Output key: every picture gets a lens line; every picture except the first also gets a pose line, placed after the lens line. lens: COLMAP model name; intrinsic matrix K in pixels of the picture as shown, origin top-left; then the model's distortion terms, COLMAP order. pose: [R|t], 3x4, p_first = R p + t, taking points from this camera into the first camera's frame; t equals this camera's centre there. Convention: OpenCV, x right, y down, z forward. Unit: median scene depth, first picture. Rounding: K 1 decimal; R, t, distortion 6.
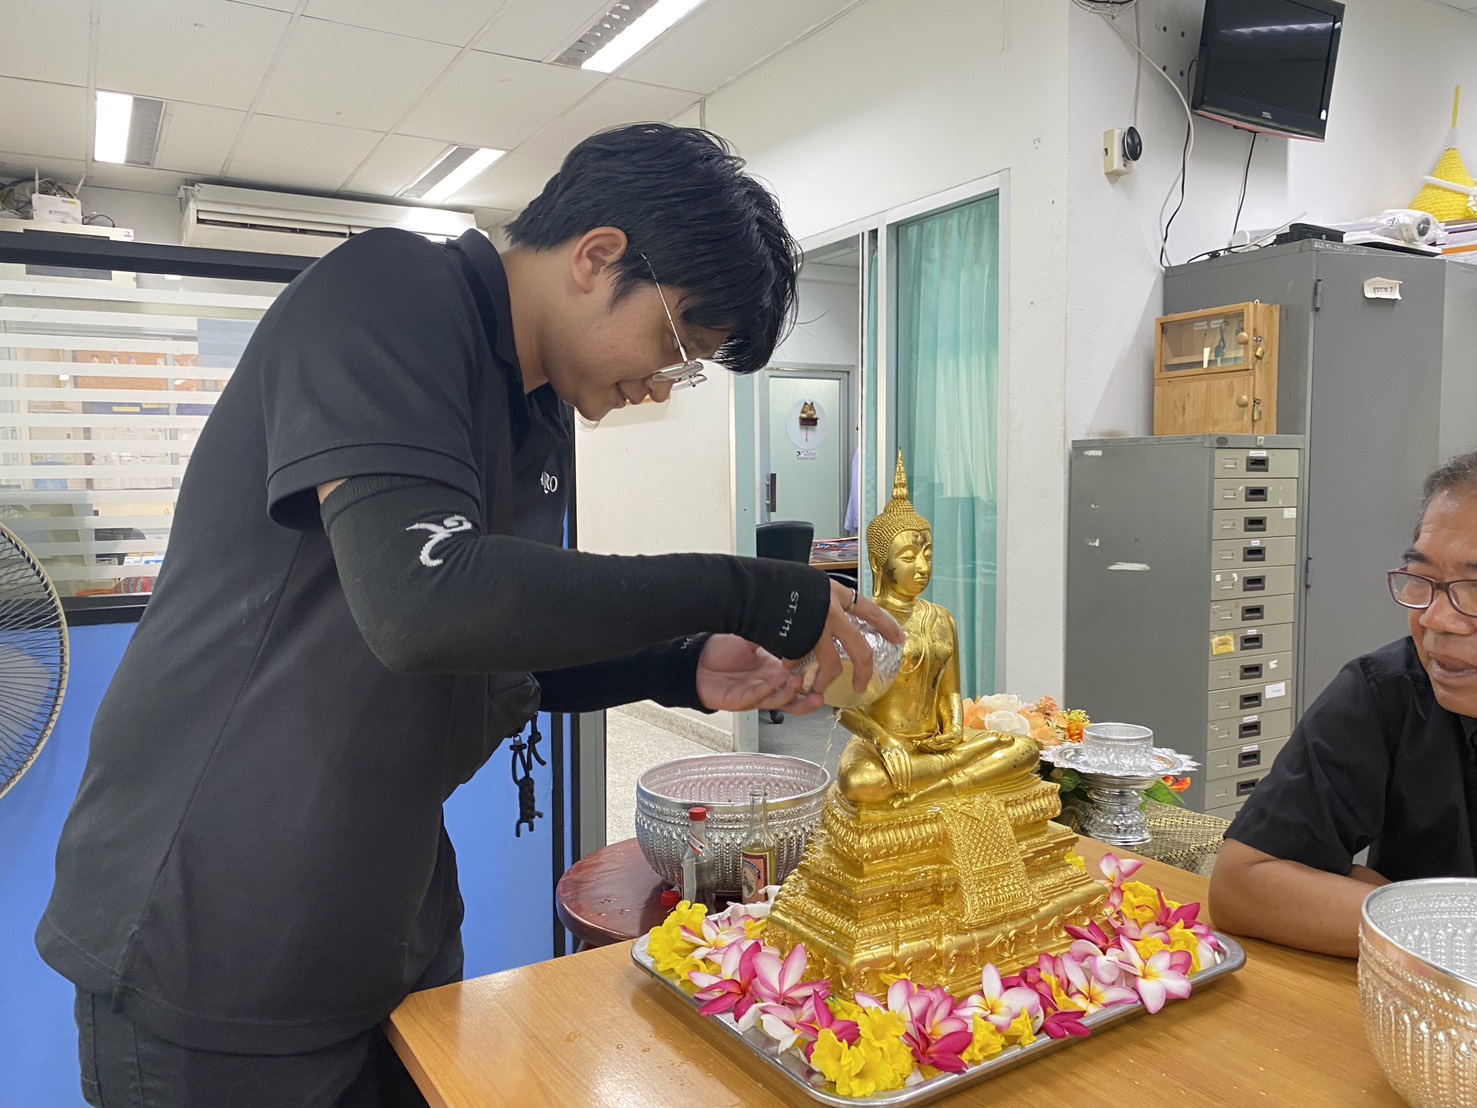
lens RADIAL K [[1128.3, 0, 749.4], [0, 1128.3, 566.5], [0, 0, 1]] dist [0.013029, 0.001463]
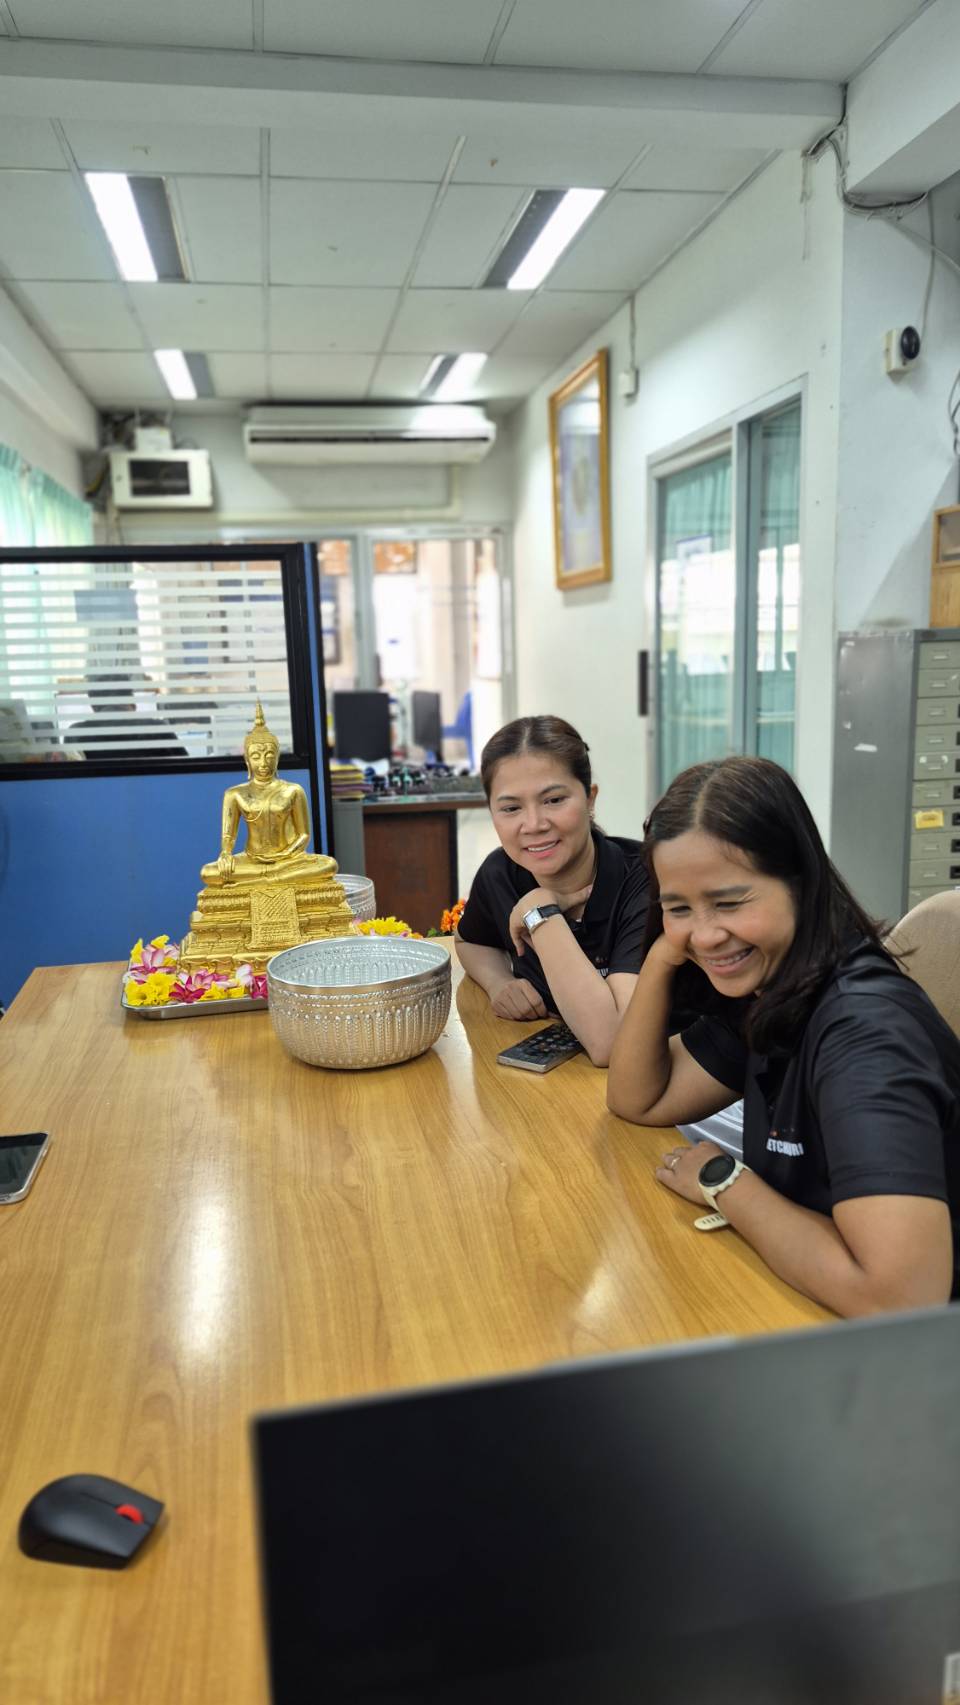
lens RADIAL K [[1194.6, 0, 480.0], [0, 1194.6, 852.5], [0, 0, 1]] dist [0.024702, -0.002288]
pose [[0.931072, 0.045453, -0.361994, 0.794064], [-0.005491, 0.993843, 0.110666, -0.049372], [0.364795, -0.101050, 0.925588, -0.465176]]
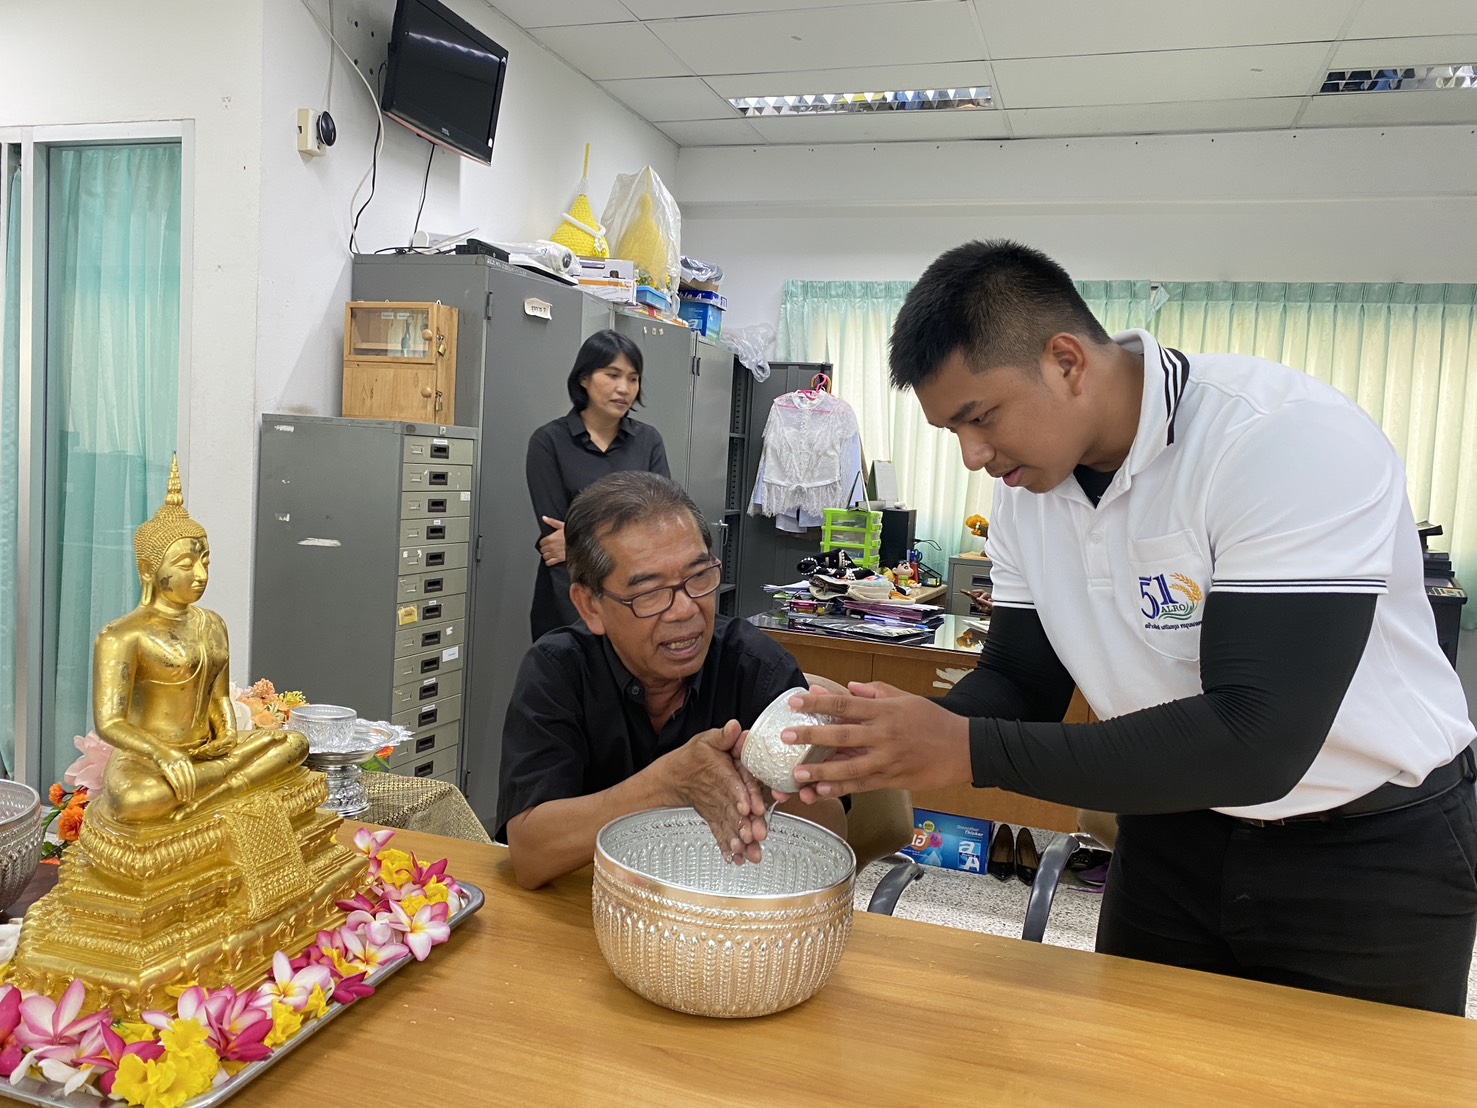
lens RADIAL K [[1124.7, 0, 743.3], [0, 1124.7, 544.8], [0, 0, 1]] dist [0.019125, -0.007847]
pose [[0.752994, 0.006112, 0.657999, -0.095516], [-0.017885, 0.999778, 0.011181, -0.030880], [-0.657784, -0.020187, 0.752936, -0.049453]]
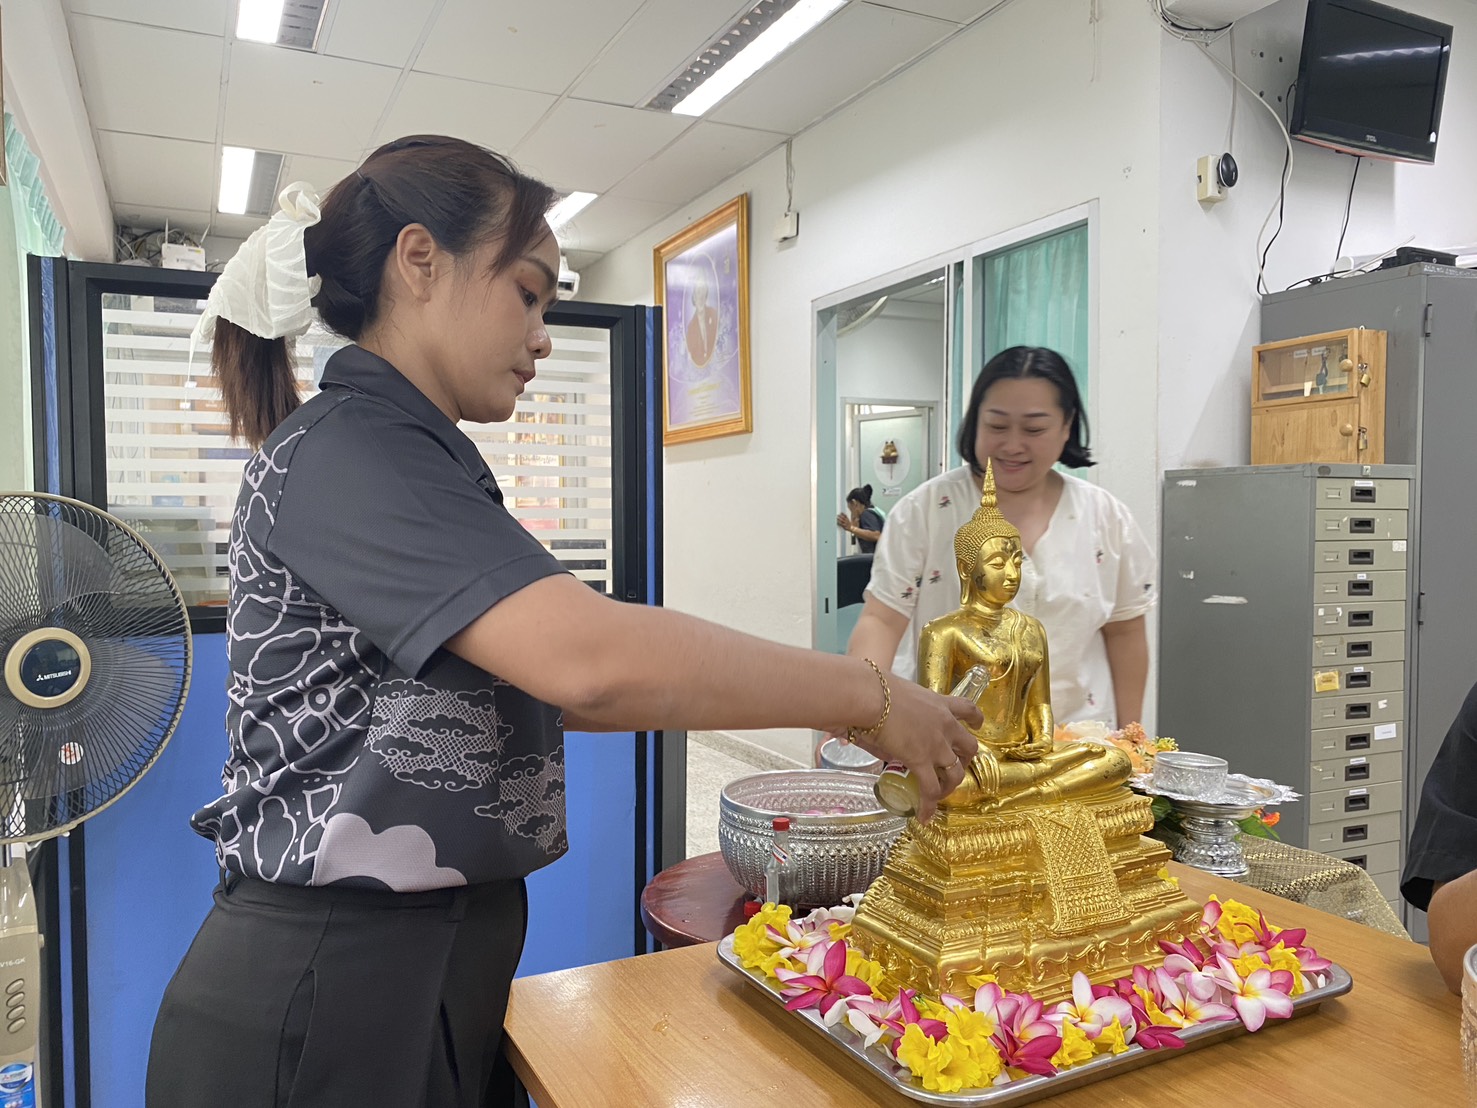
lens RADIAL K [[1130.6, 0, 722.1], [0, 1130.6, 563.7], [0, 0, 1]] dist [0.007543, 0.006373]
pose [[0.995533, 0.010793, -0.093797, -0.005586], [-0.014286, 0.999226, -0.036651, 0.021064], [0.093328, 0.037827, 0.994917, -0.016083]]
